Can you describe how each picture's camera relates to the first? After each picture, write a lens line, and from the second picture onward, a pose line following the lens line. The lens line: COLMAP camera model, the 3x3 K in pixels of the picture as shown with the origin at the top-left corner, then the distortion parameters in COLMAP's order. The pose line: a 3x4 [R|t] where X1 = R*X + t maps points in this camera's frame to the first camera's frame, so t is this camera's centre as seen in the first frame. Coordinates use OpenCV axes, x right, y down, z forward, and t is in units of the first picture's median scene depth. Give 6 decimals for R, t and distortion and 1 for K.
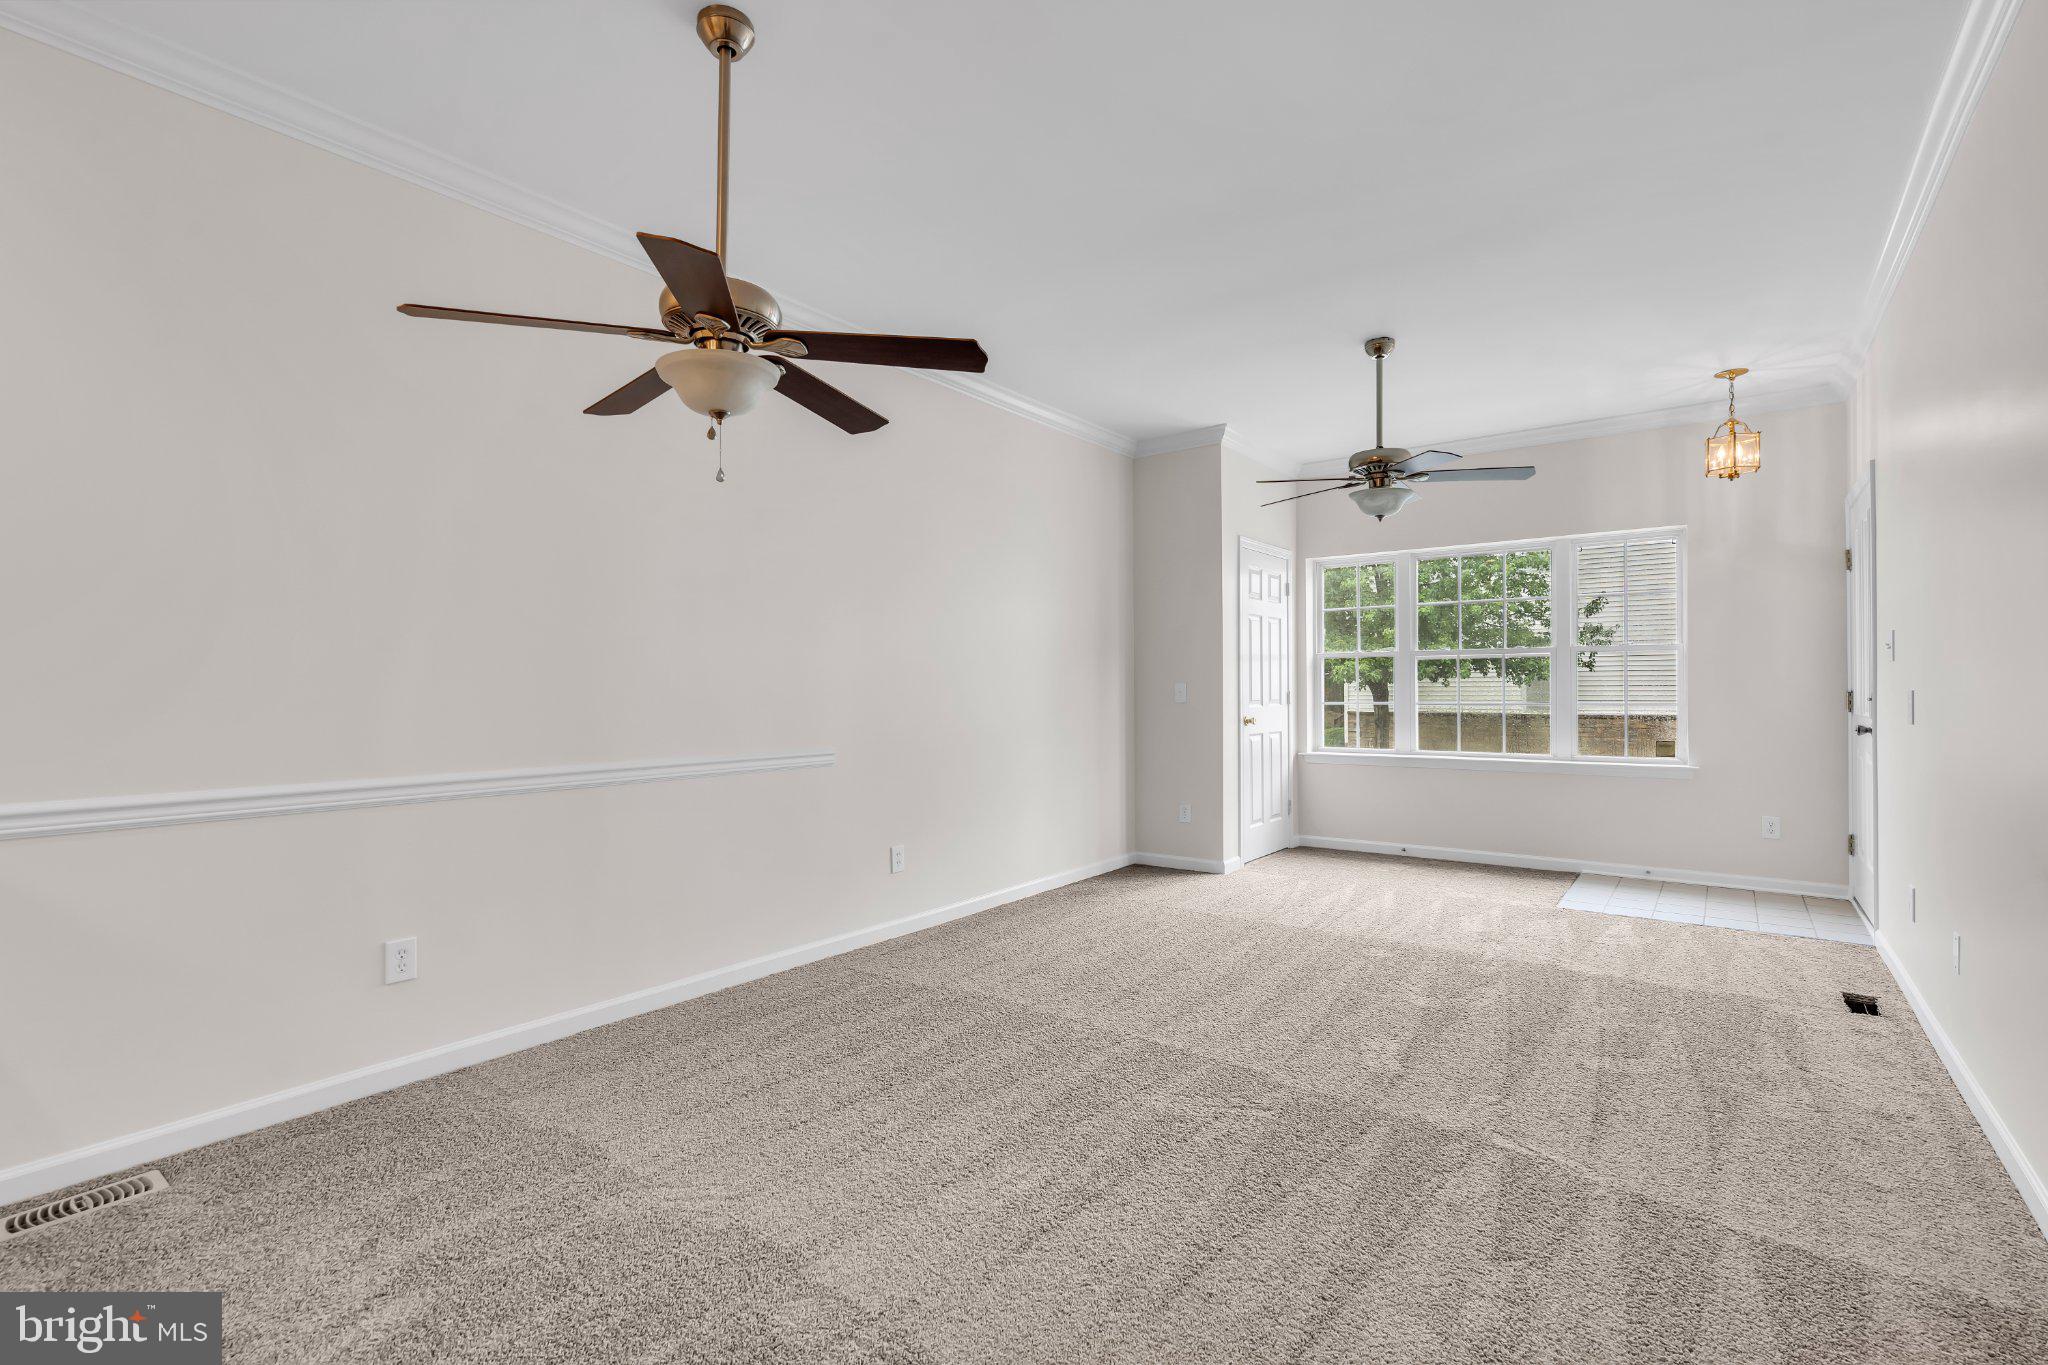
lens RADIAL K [[923.7, 0, 1029.4], [0, 923.7, 686.9], [0, 0, 1]] dist [-0.002177, 0.000127]
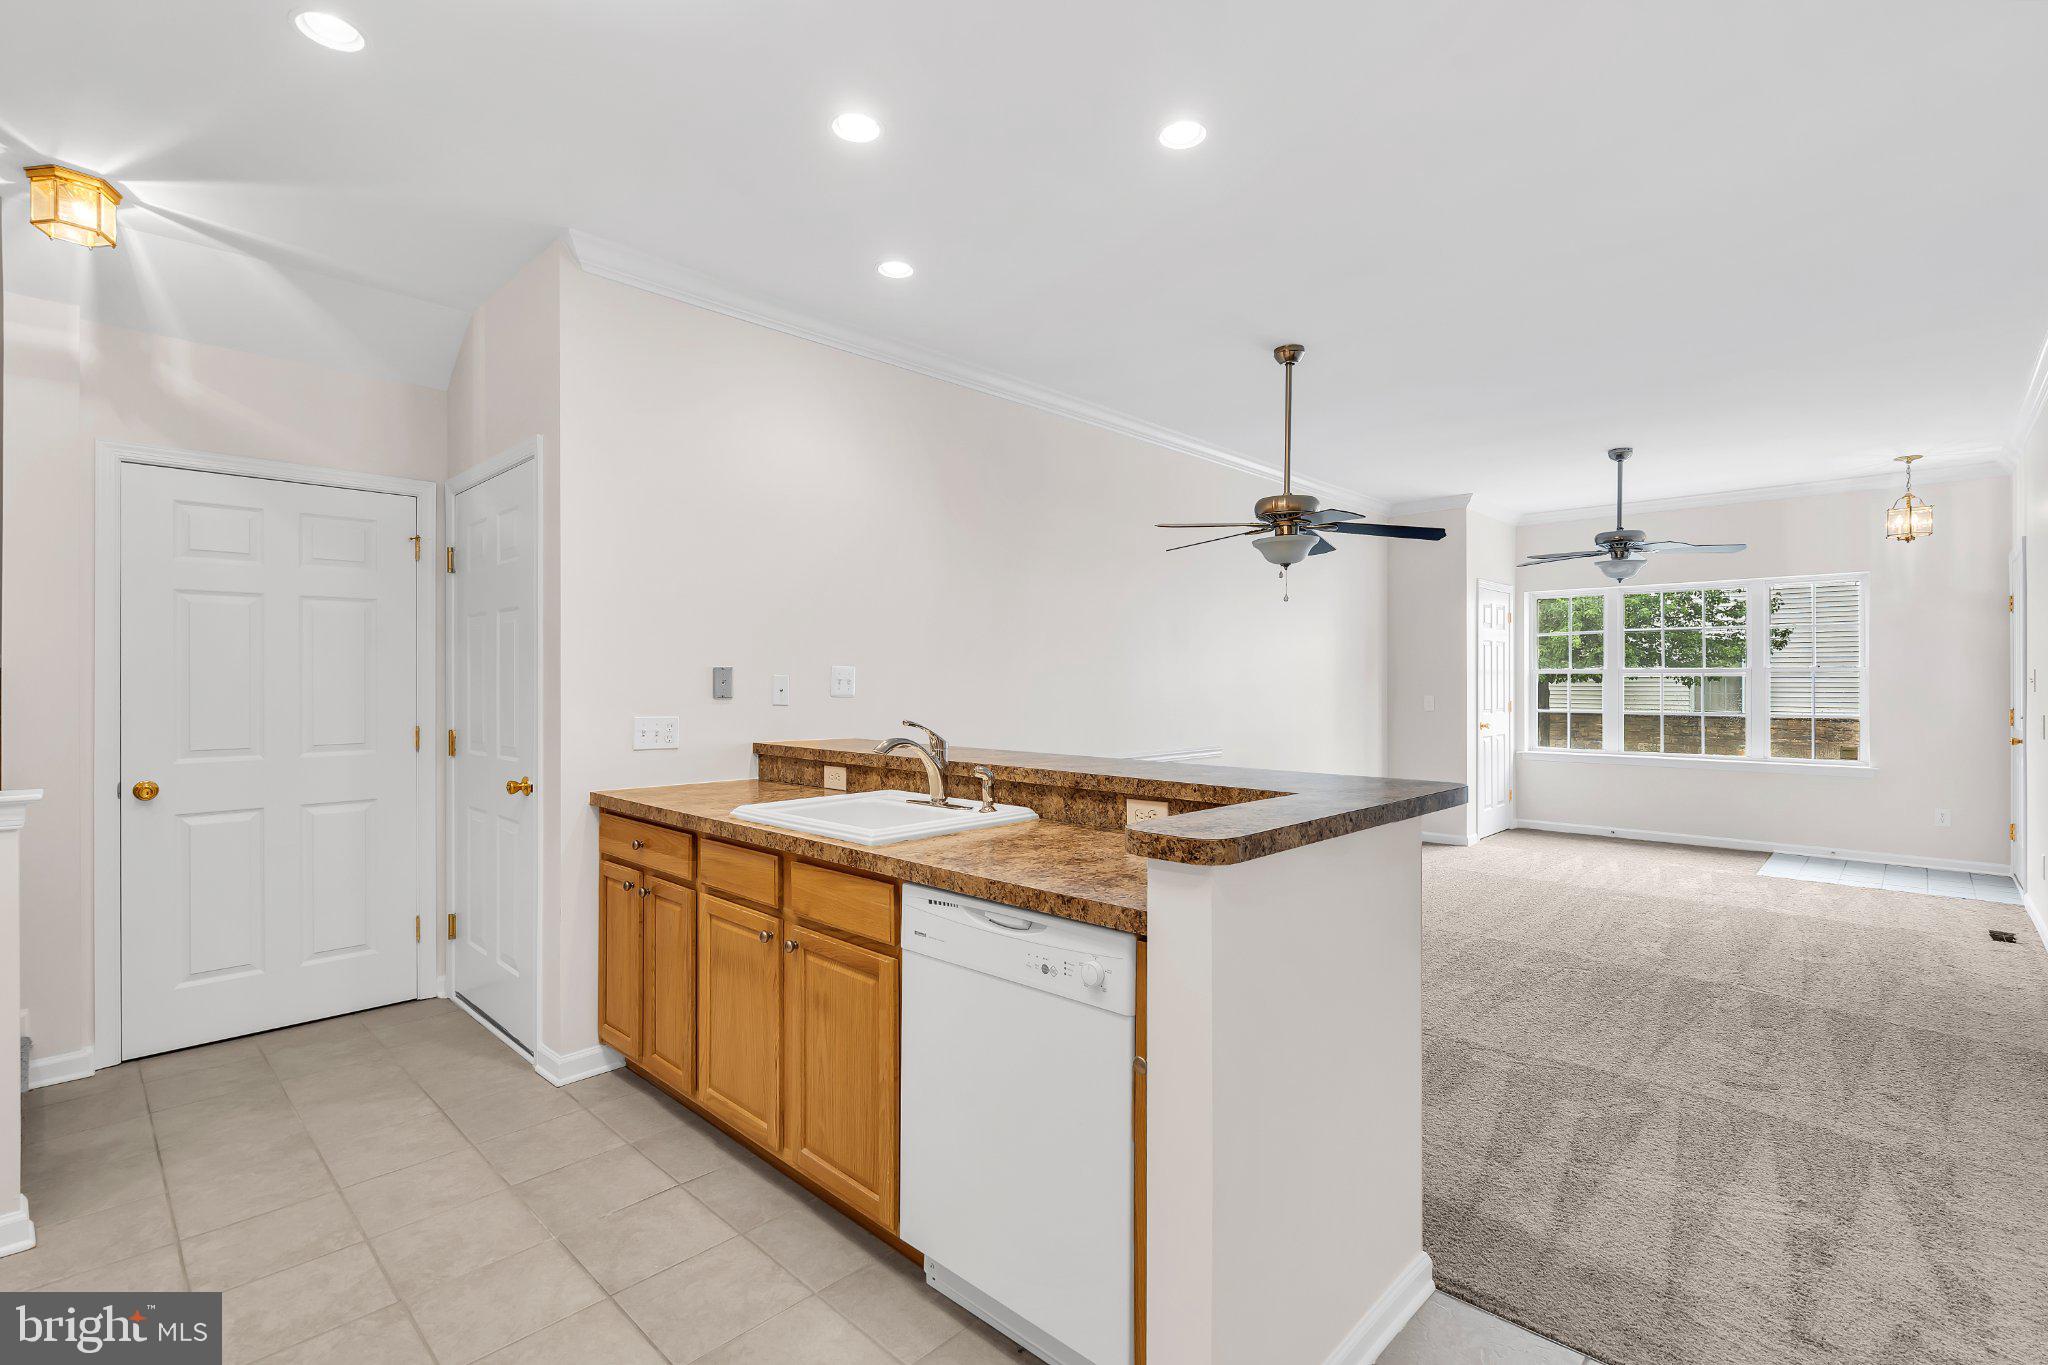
lens RADIAL K [[923.7, 0, 1029.5], [0, 923.7, 677.0], [0, 0, 1]] dist [-0.002177, 0.000127]
pose [[0.992797, 0.004799, -0.119712, -0.279935], [-0.004925, 0.999988, -0.000756, -0.031550], [0.119707, 0.001340, 0.992808, -0.395350]]
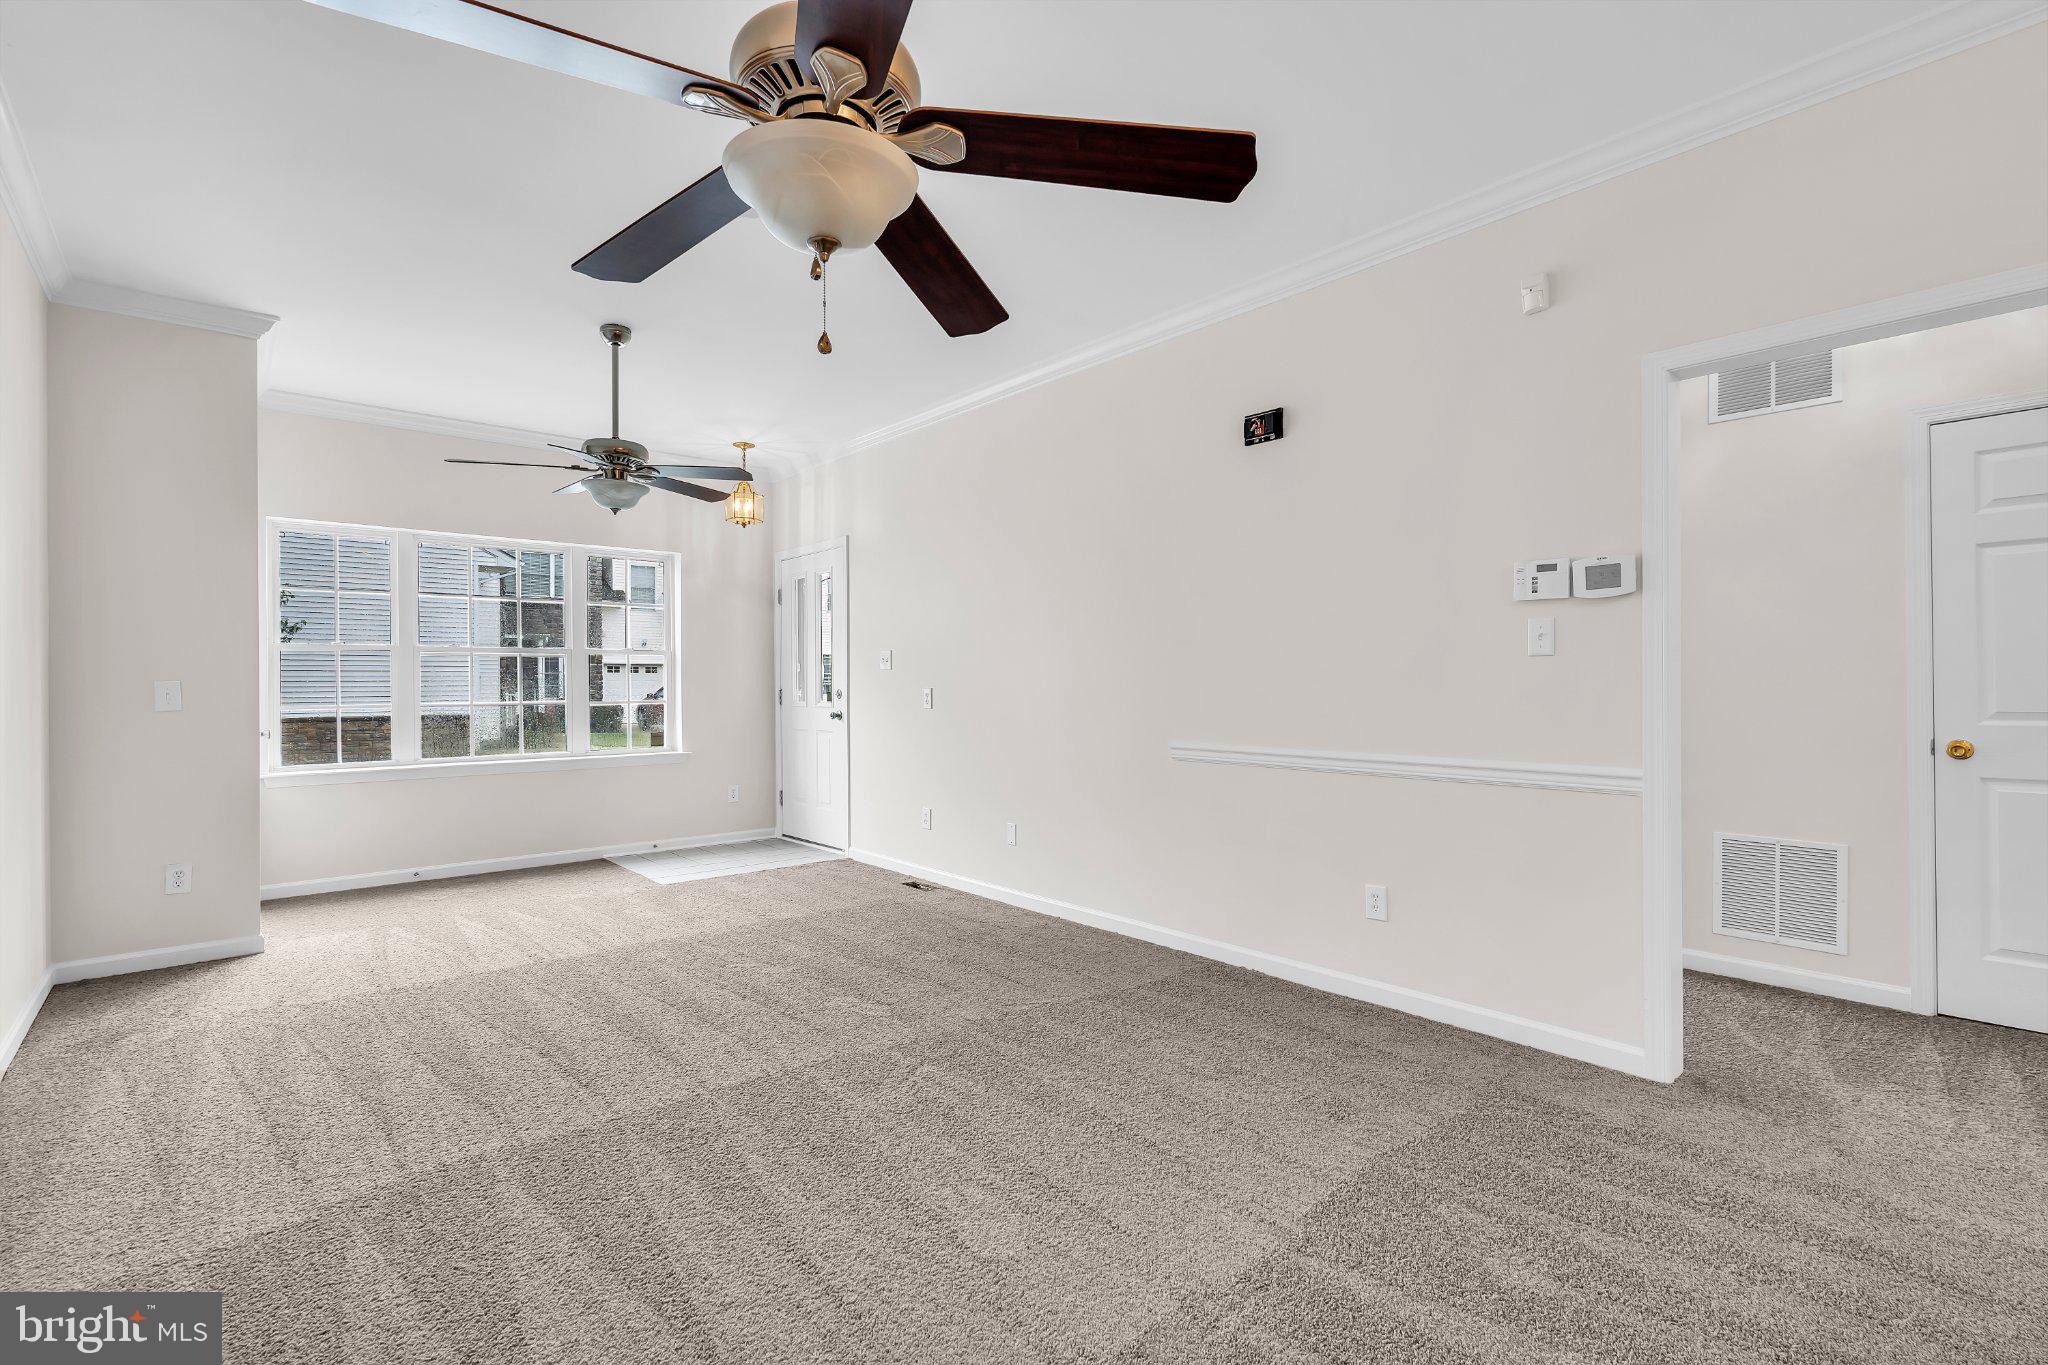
lens RADIAL K [[923.7, 0, 1023.4], [0, 923.7, 680.6], [0, 0, 1]] dist [-0.002177, 0.000127]
pose [[0.215685, 0.005449, 0.976448, -0.413344], [0.004298, 0.999969, -0.006529, 0.002073], [-0.976454, 0.005605, 0.215655, 0.331292]]
